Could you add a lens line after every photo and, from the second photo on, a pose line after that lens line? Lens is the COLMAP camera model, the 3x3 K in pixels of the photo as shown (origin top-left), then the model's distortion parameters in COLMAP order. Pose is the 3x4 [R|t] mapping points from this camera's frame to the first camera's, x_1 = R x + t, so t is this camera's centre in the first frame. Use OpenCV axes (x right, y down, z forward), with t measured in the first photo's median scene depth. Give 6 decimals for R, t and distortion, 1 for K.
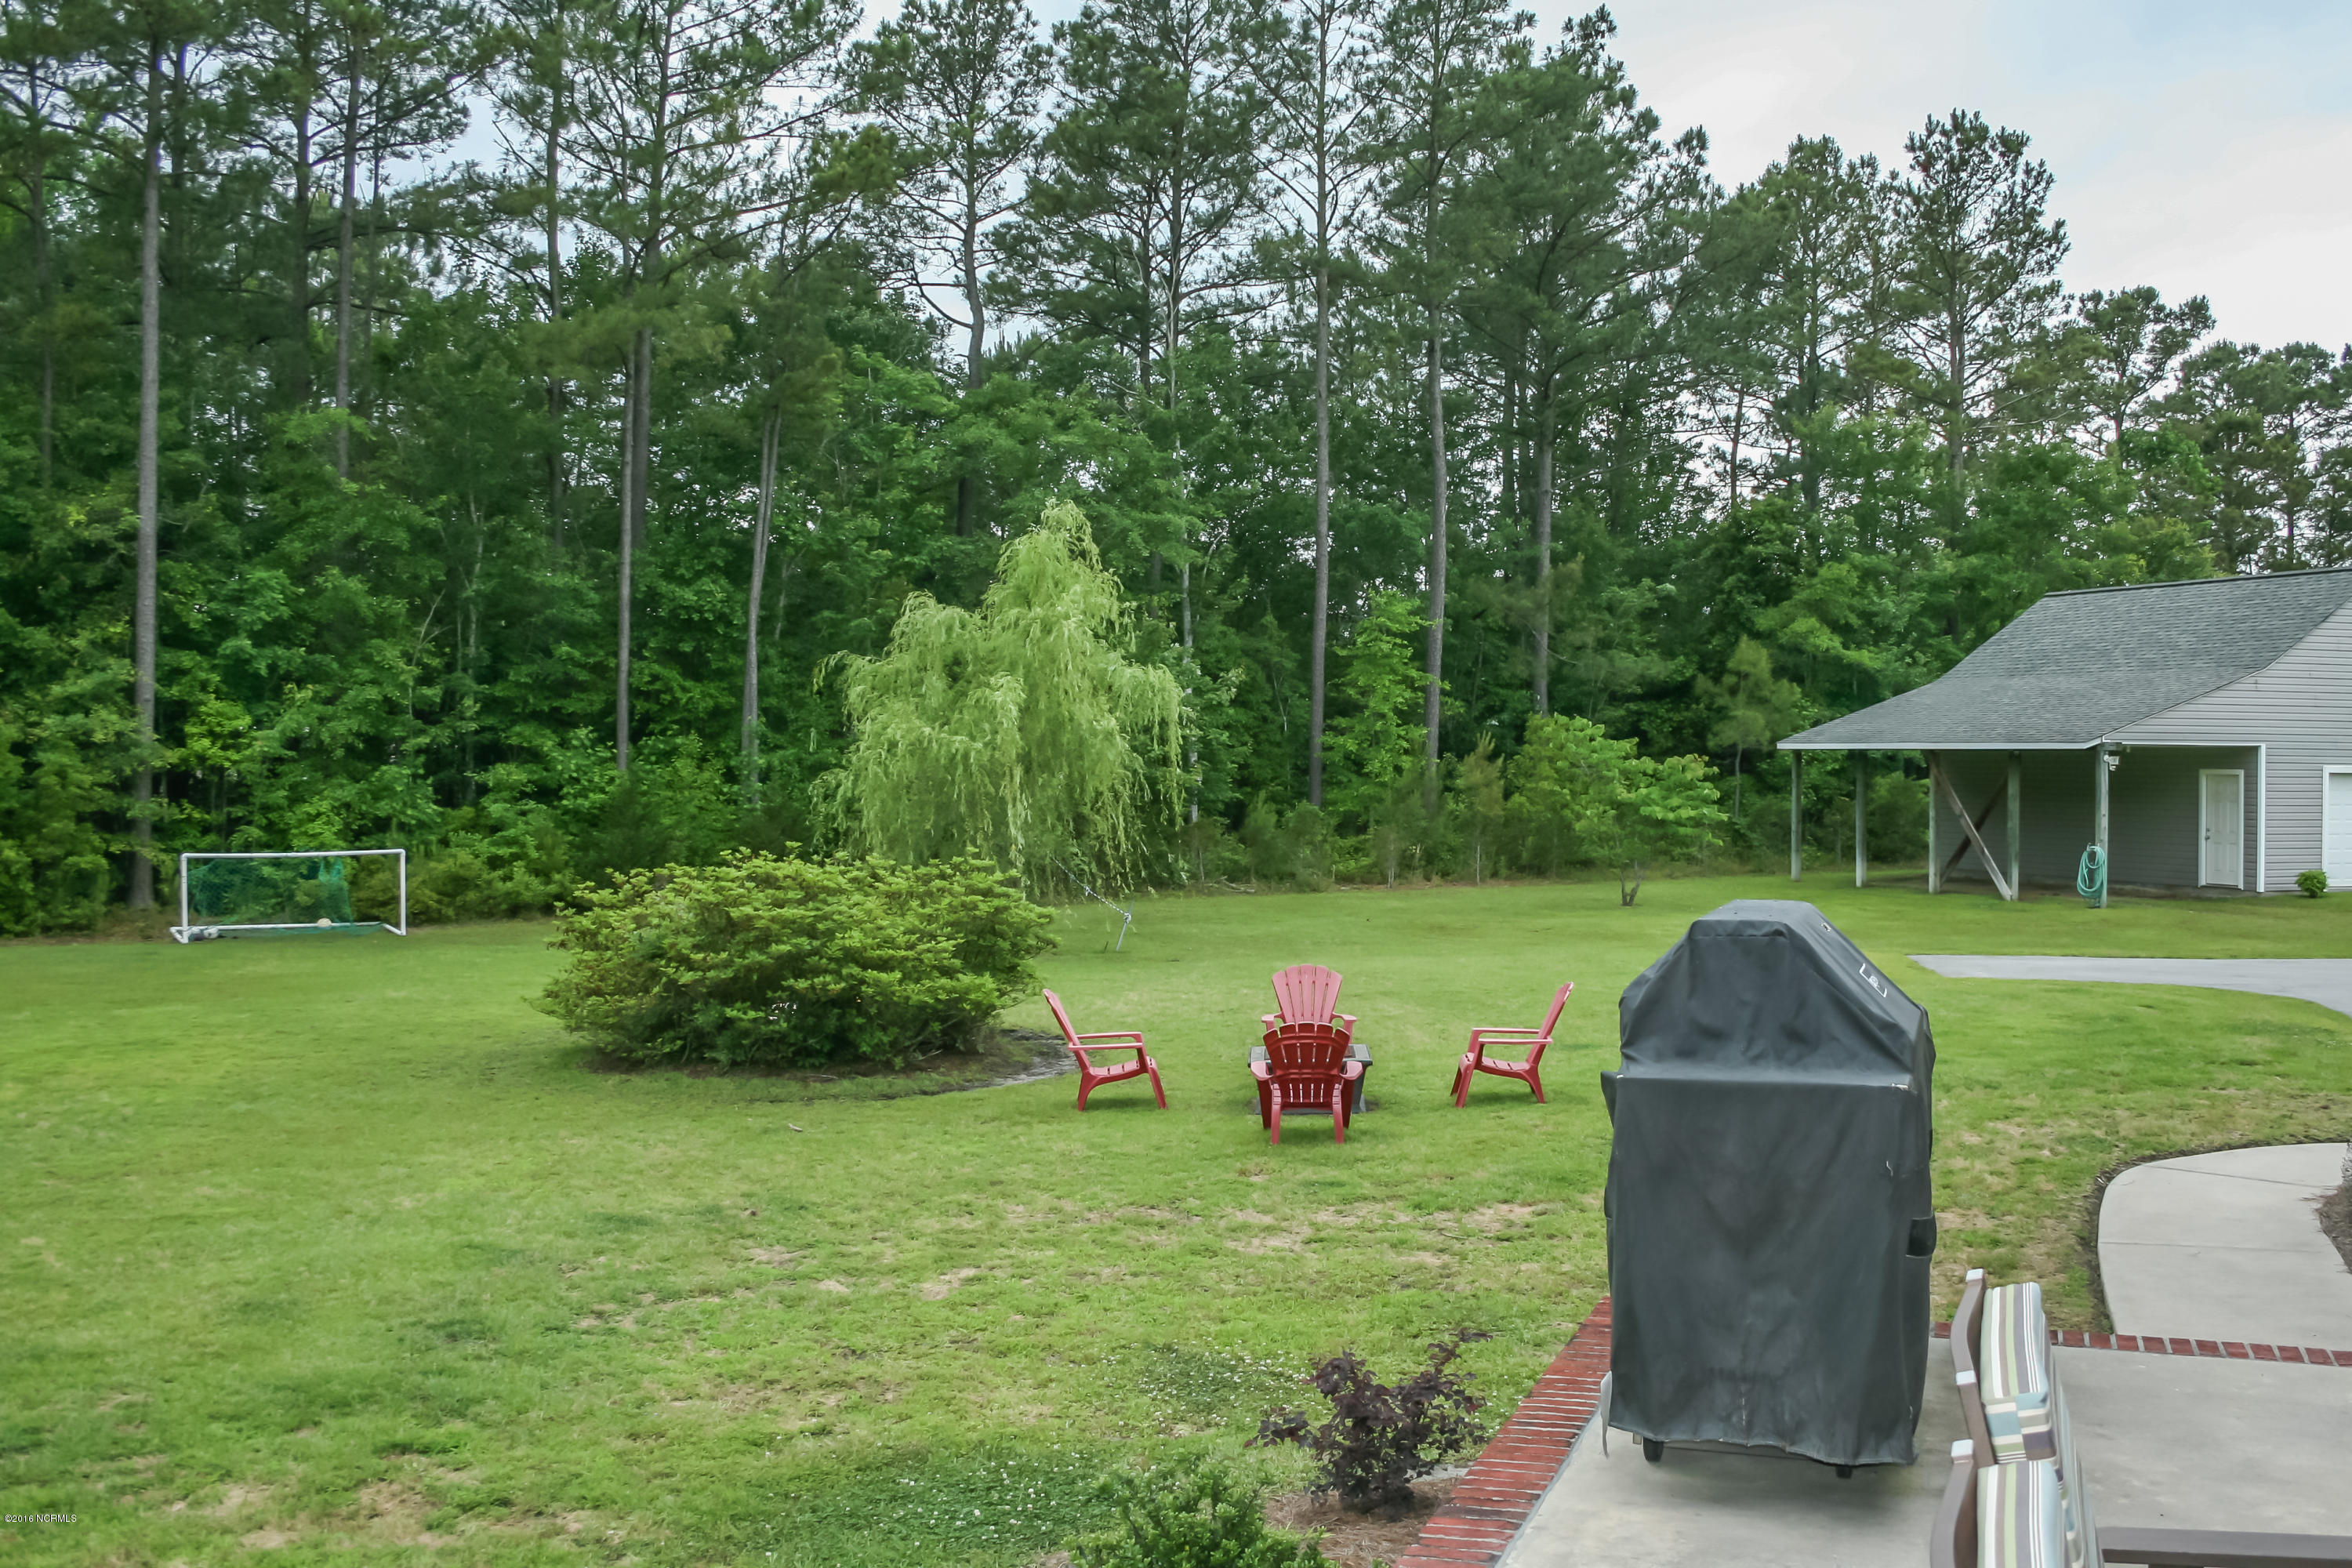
lens RADIAL K [[2339.6, 0, 1199.9], [0, 2339.6, 738.3], [0, 0, 1]] dist [-0.122500, 0.131192]
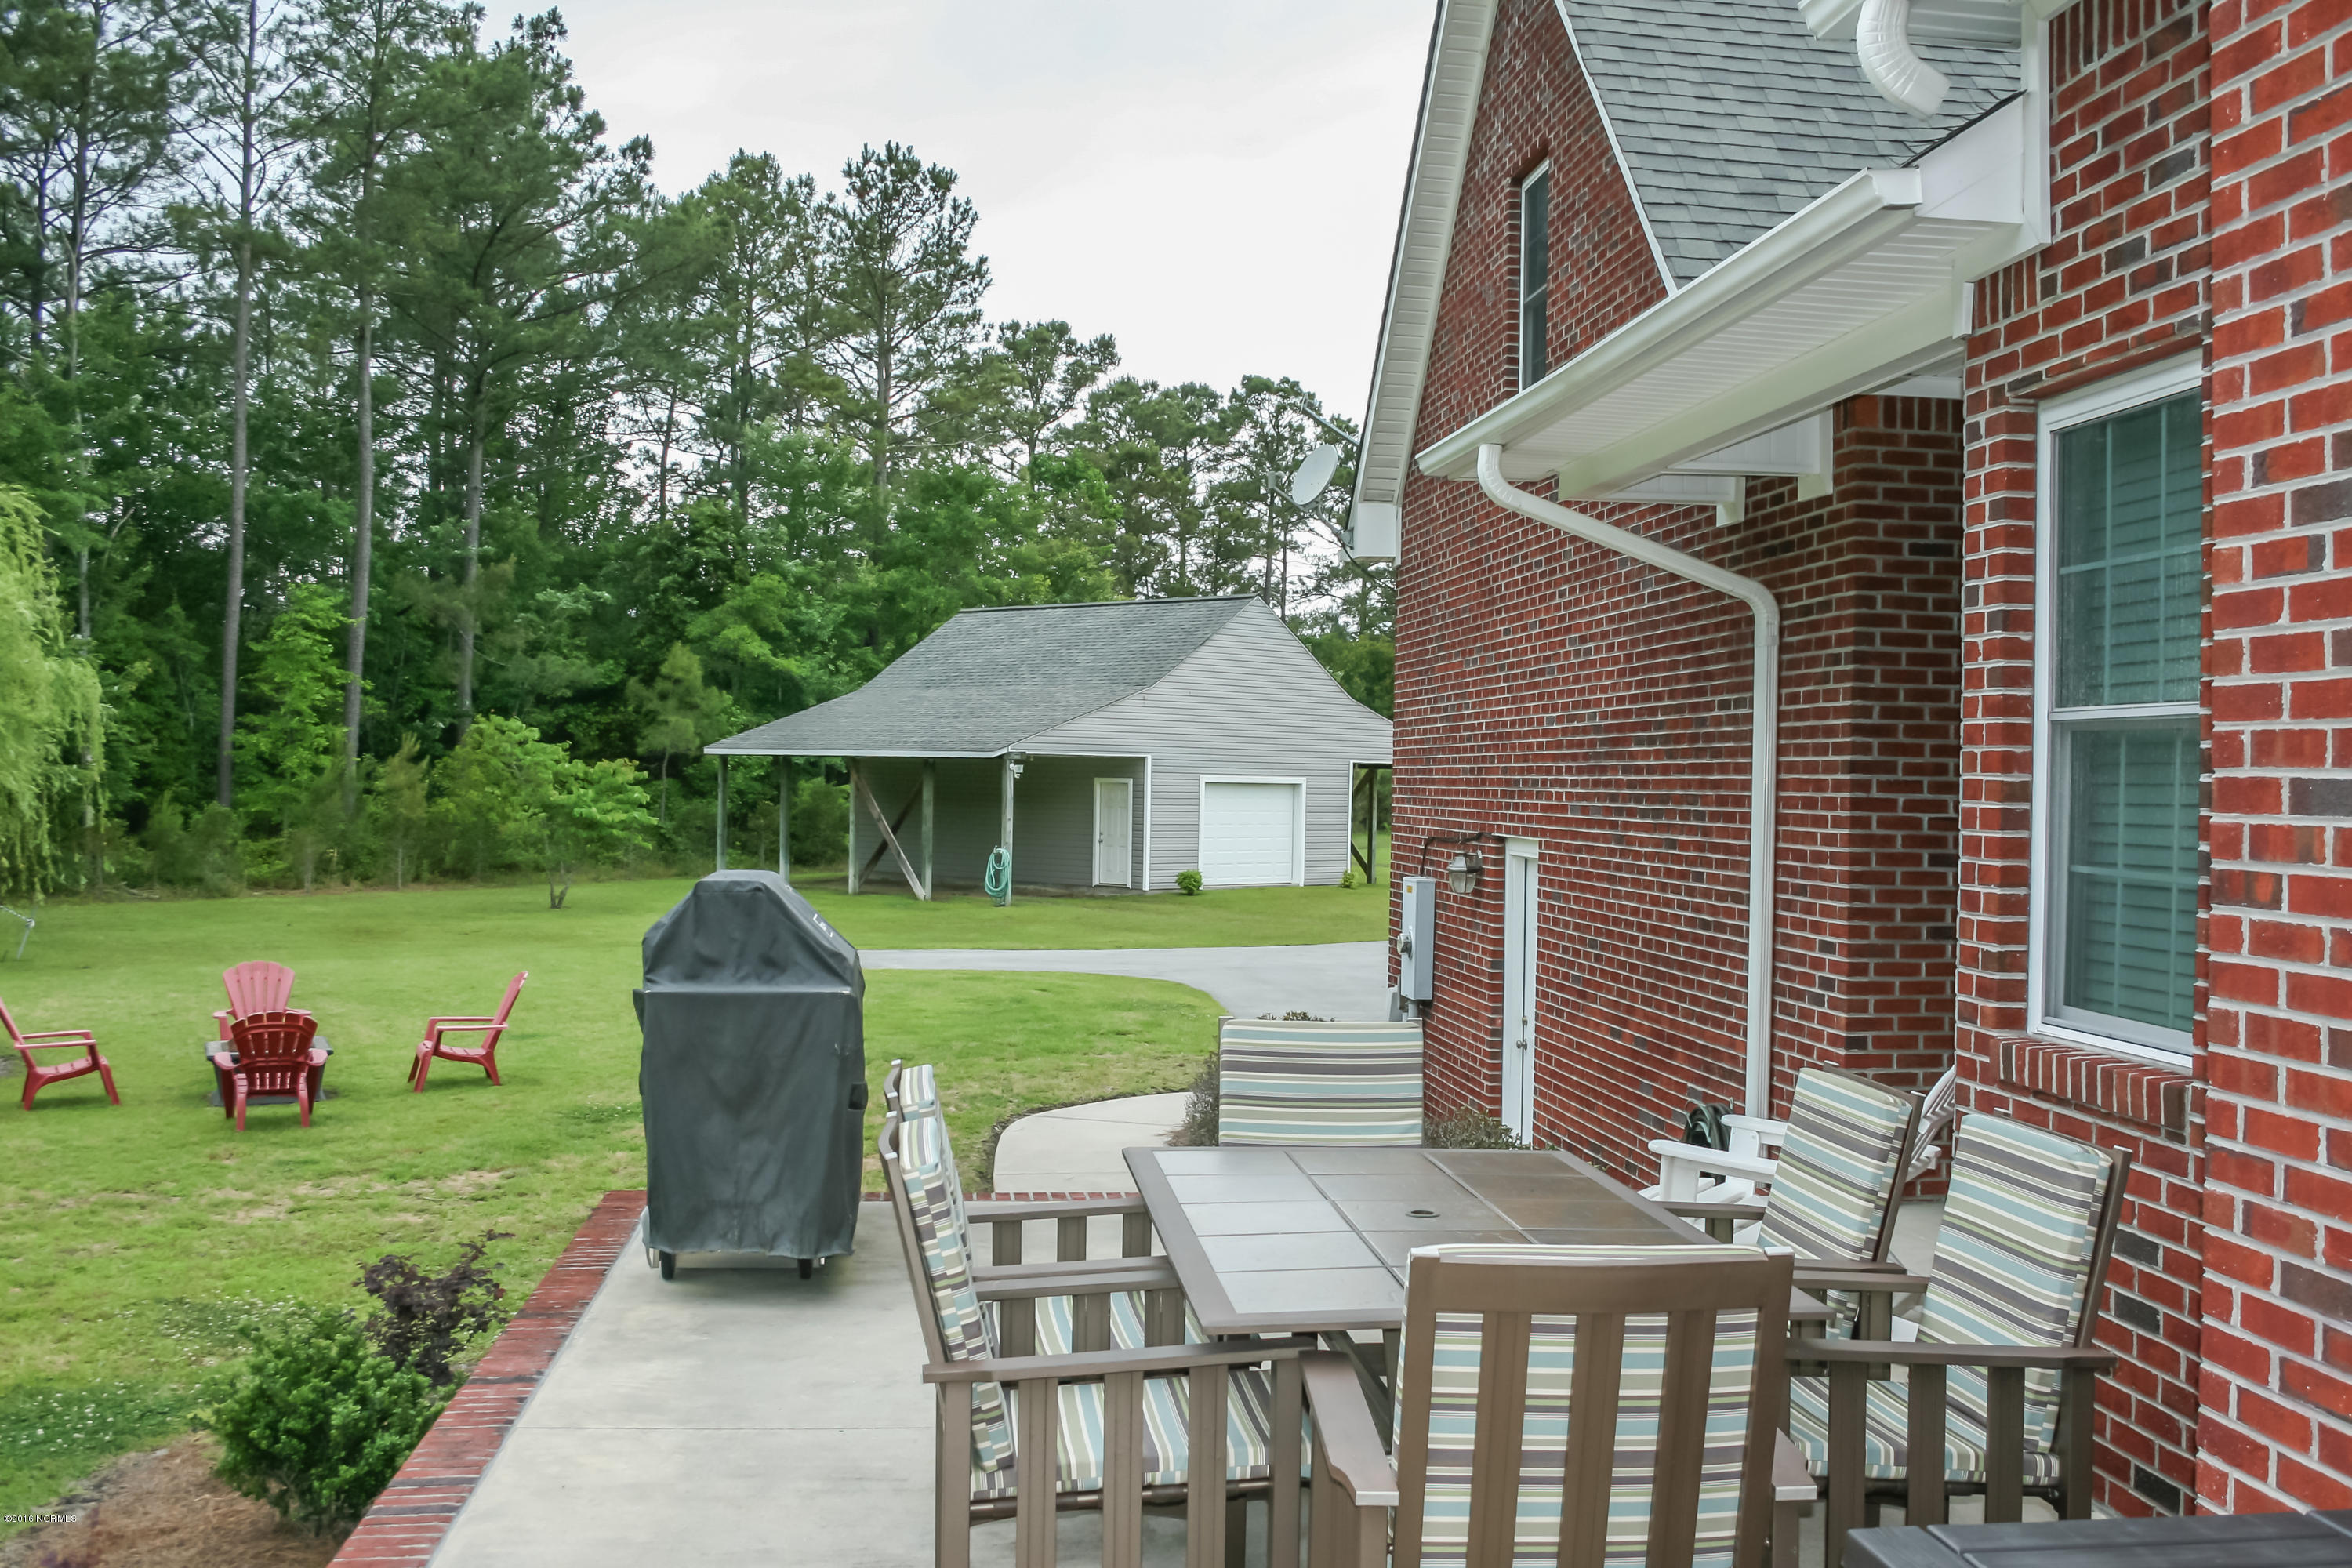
lens RADIAL K [[2406.5, 0, 1172.1], [0, 2406.5, 739.4], [0, 0, 1]] dist [-0.155453, 0.231936]
pose [[0.904803, 0.014734, 0.425575, -0.012399], [-0.014304, 0.999889, -0.004206, -0.000256], [-0.425589, -0.002281, 0.904913, -0.035816]]
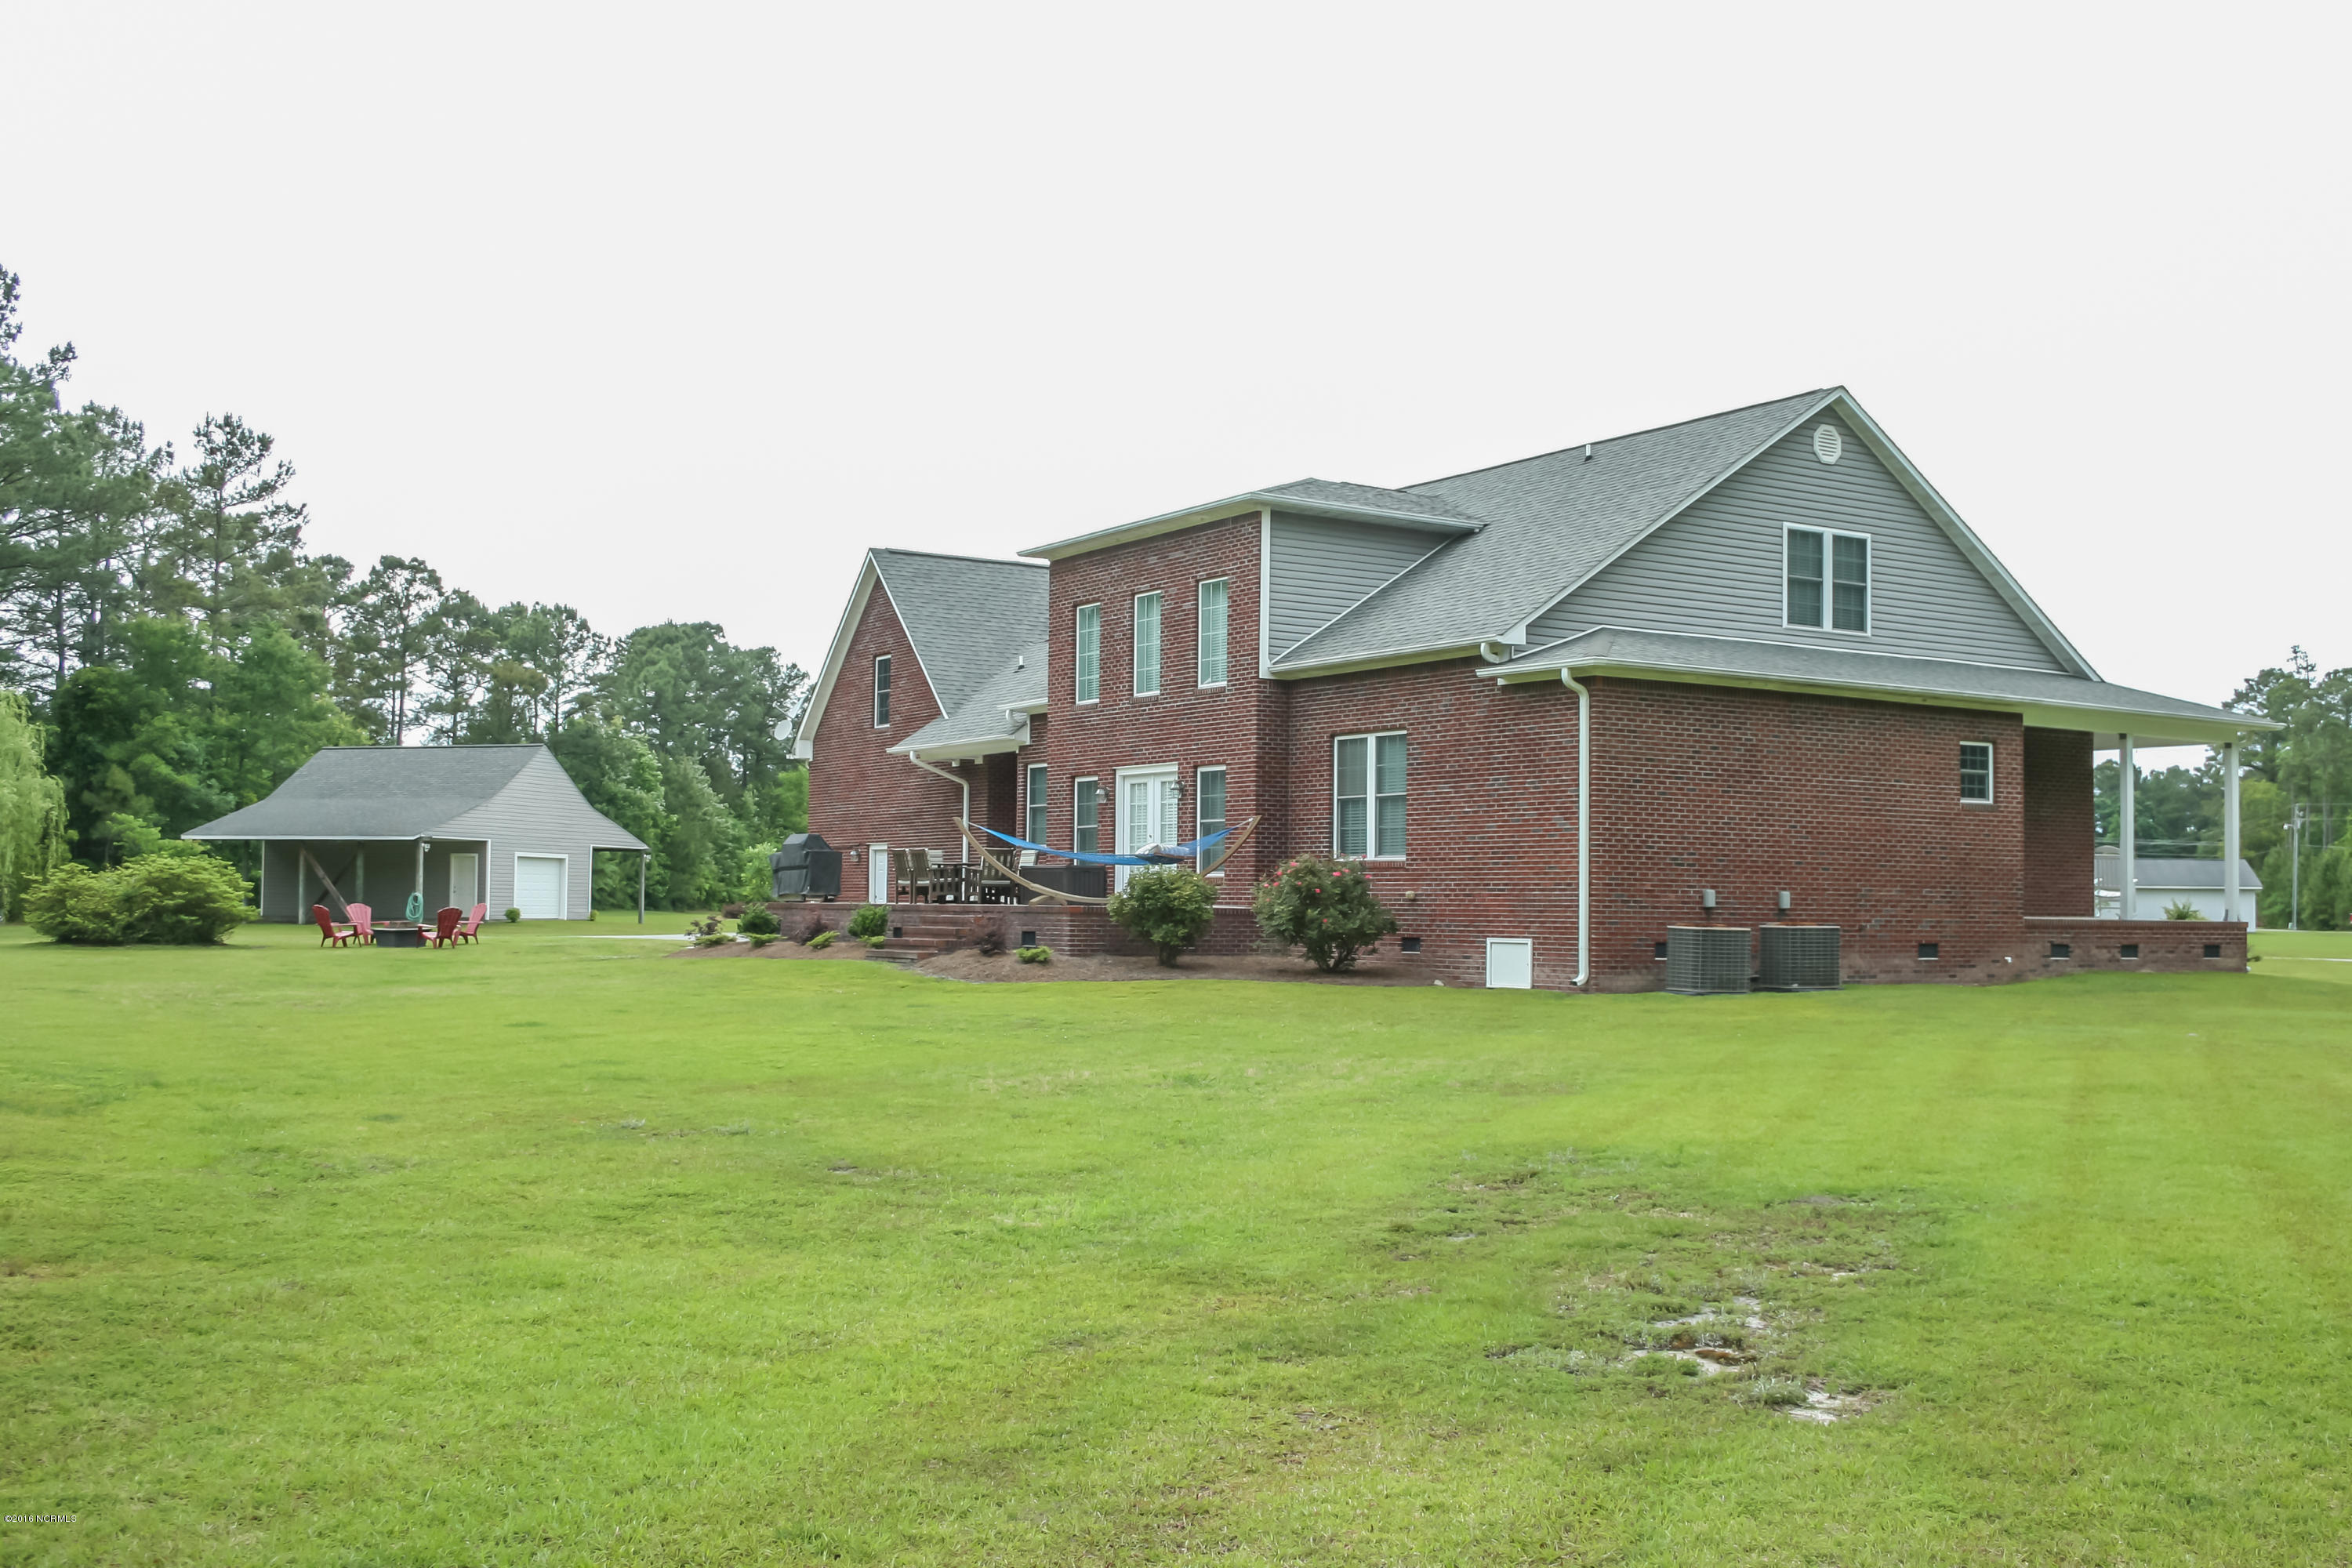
lens RADIAL K [[2406.5, 0, 1172.1], [0, 2406.5, 739.4], [0, 0, 1]] dist [-0.155453, 0.231936]
pose [[0.636357, 0.052766, 0.769588, -0.488550], [-0.011350, 0.998190, -0.059055, 0.020877], [-0.771311, 0.028845, 0.635804, -0.475455]]
